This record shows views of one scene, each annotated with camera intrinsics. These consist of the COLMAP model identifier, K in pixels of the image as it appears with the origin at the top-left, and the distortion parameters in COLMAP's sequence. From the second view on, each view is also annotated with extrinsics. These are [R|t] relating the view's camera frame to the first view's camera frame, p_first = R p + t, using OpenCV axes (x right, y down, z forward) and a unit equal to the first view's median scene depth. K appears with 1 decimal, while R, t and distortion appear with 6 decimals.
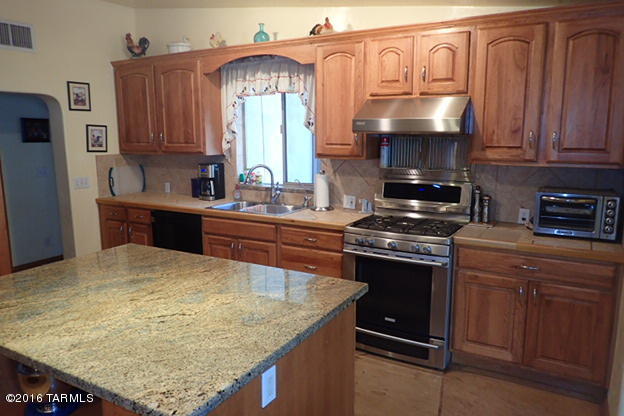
lens RADIAL K [[464.2, 0, 310.1], [0, 464.2, 208.1], [0, 0, 1]] dist [0.010265, -0.007202]
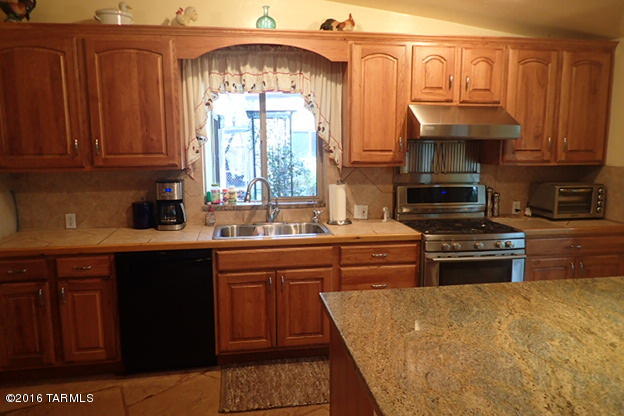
lens RADIAL K [[464.2, 0, 312.8], [0, 464.2, 208.2], [0, 0, 1]] dist [0.010265, -0.007202]
pose [[0.774691, -0.090920, 0.625769, -0.651216], [0.104523, 0.994408, 0.015083, -0.050659], [-0.623641, 0.053723, 0.779862, 0.361407]]
